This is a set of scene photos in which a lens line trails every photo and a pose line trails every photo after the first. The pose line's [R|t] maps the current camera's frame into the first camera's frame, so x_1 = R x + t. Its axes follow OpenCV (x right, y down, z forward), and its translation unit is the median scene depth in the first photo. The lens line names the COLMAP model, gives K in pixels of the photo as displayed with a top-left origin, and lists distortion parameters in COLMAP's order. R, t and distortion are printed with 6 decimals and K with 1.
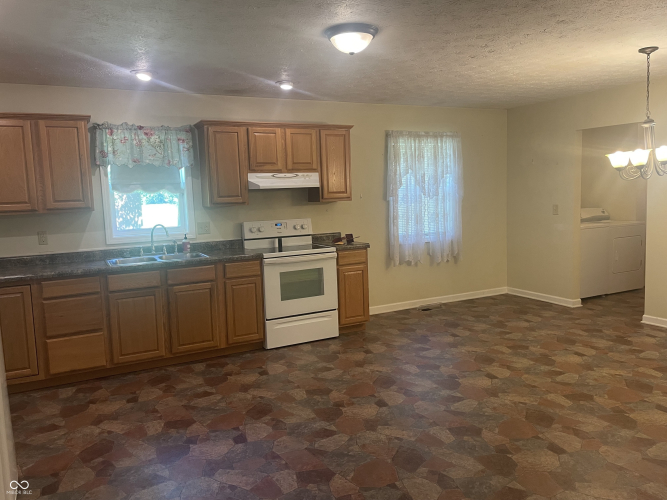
lens RADIAL K [[501.2, 0, 329.3], [0, 501.2, 244.4], [0, 0, 1]] dist [0.089162, -0.110065]
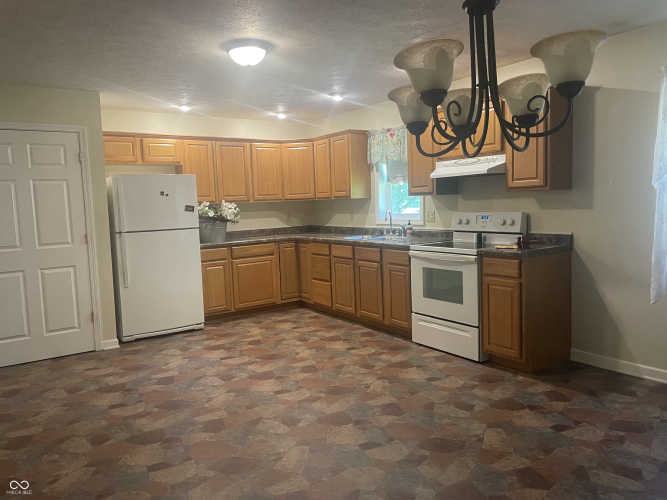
lens RADIAL K [[501.2, 0, 329.3], [0, 501.2, 244.4], [0, 0, 1]] dist [0.089162, -0.110065]
pose [[0.131596, 0.117348, -0.984333, 0.857417], [-0.067465, 0.991727, 0.109210, -0.083297], [0.989005, 0.052036, 0.138424, 0.727473]]
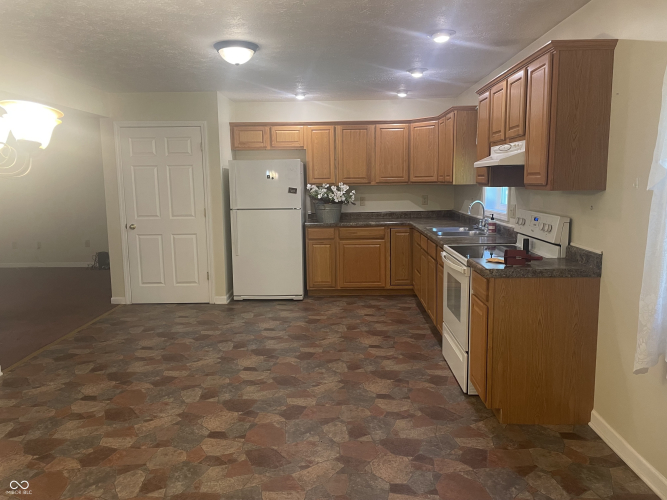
lens RADIAL K [[501.2, 0, 329.3], [0, 501.2, 244.4], [0, 0, 1]] dist [0.089162, -0.110065]
pose [[-0.471710, 0.158152, -0.867455, 0.737851], [-0.055890, 0.976442, 0.208415, -0.155837], [0.879981, 0.146793, -0.451758, 1.258460]]
